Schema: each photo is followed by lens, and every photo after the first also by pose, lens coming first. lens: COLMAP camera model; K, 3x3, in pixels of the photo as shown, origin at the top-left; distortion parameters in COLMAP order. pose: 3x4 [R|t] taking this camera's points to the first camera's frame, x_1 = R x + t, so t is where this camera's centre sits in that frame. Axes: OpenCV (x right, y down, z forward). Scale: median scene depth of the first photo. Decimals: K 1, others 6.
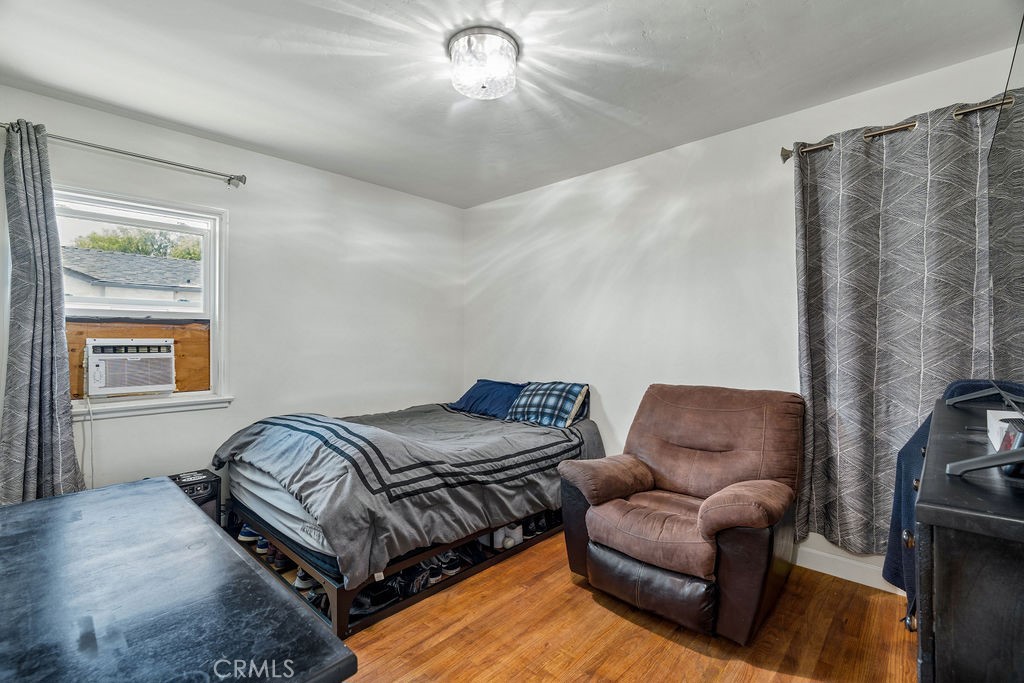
lens RADIAL K [[465.6, 0, 508.7], [0, 465.6, 339.8], [0, 0, 1]] dist [-0.005210, 0.000493]
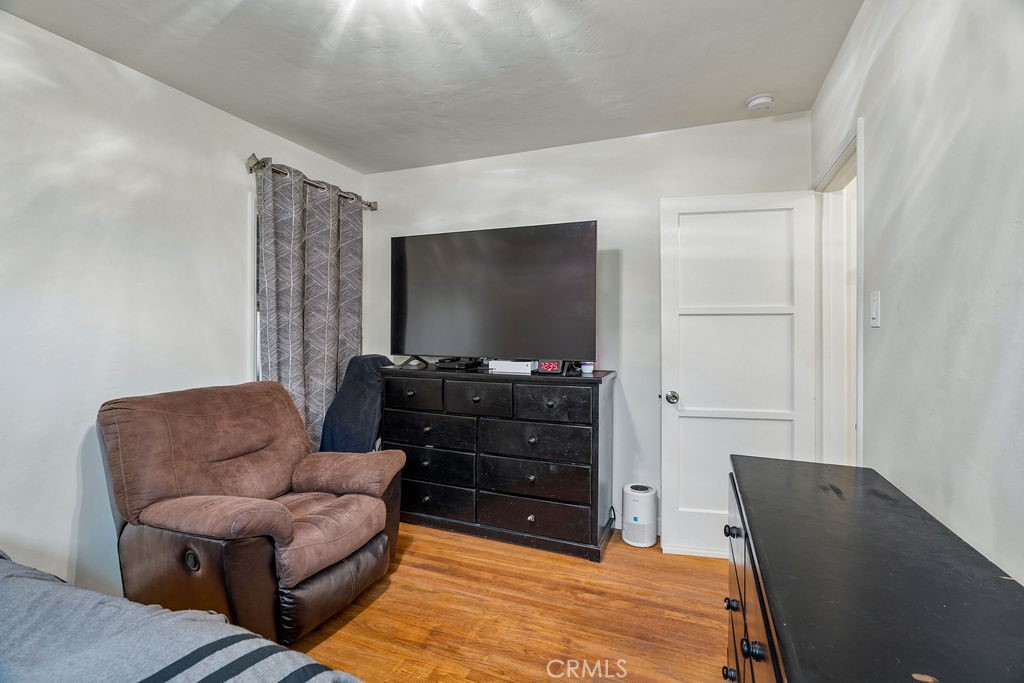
lens RADIAL K [[468.5, 0, 509.5], [0, 468.5, 330.3], [0, 0, 1]] dist [-0.005154, -0.000068]
pose [[-0.363589, -0.000337, 0.931559, -0.719538], [-0.001576, 0.999999, -0.000253, -0.008752], [-0.931558, -0.001561, -0.363589, 0.969054]]
